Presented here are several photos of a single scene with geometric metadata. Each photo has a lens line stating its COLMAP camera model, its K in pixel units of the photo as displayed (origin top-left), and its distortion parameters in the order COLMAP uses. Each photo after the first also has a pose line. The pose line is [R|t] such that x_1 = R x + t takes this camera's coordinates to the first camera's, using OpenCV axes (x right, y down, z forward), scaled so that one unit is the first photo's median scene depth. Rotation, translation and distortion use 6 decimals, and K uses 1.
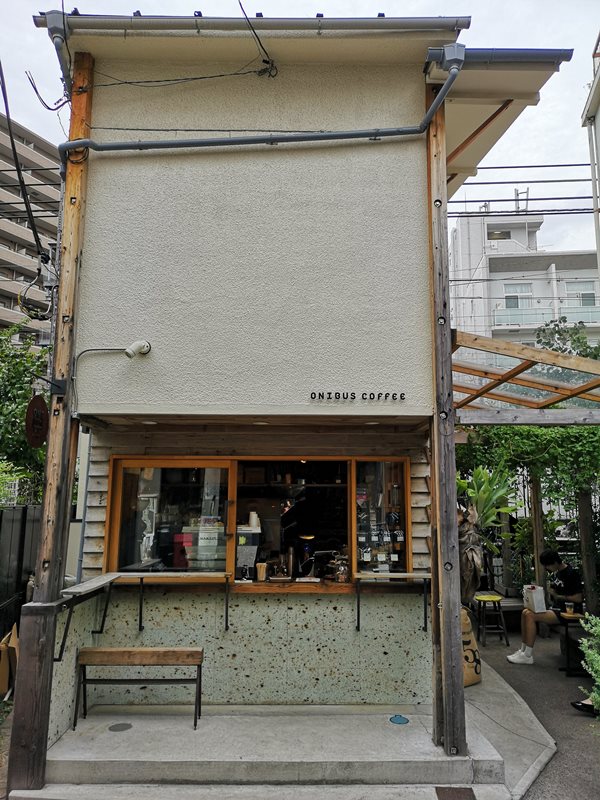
lens RADIAL K [[615.5, 0, 300.4], [0, 615.5, 402.7], [0, 0, 1]] dist [0.054289, -0.050962]
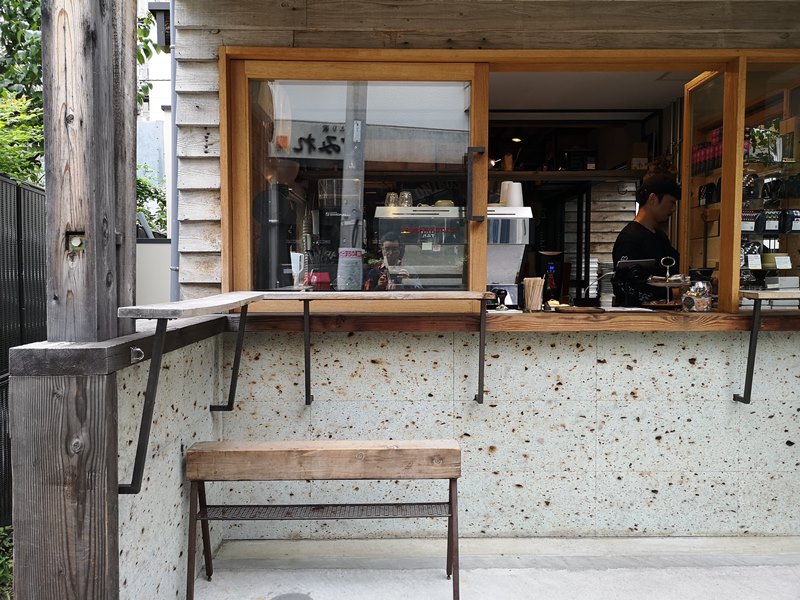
lens RADIAL K [[615.5, 0, 403.7], [0, 615.5, 301.7], [0, 0, 1]] dist [0.054289, -0.050962]
pose [[0.999880, -0.005619, 0.014405, -0.187304], [0.002498, 0.978100, 0.208120, 0.184284], [-0.015259, -0.208059, 0.977997, 0.532824]]
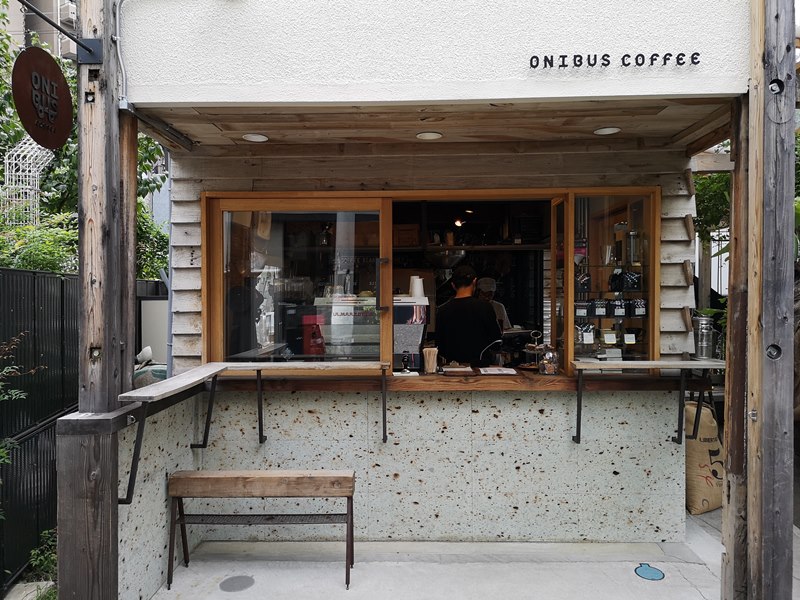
lens RADIAL K [[615.5, 0, 404.5], [0, 615.5, 300.5], [0, 0, 1]] dist [0.054289, -0.050962]
pose [[0.999399, -0.010550, -0.033032, -0.072668], [0.016231, 0.984118, 0.176773, 0.090458], [0.030642, -0.177203, 0.983697, 0.351801]]
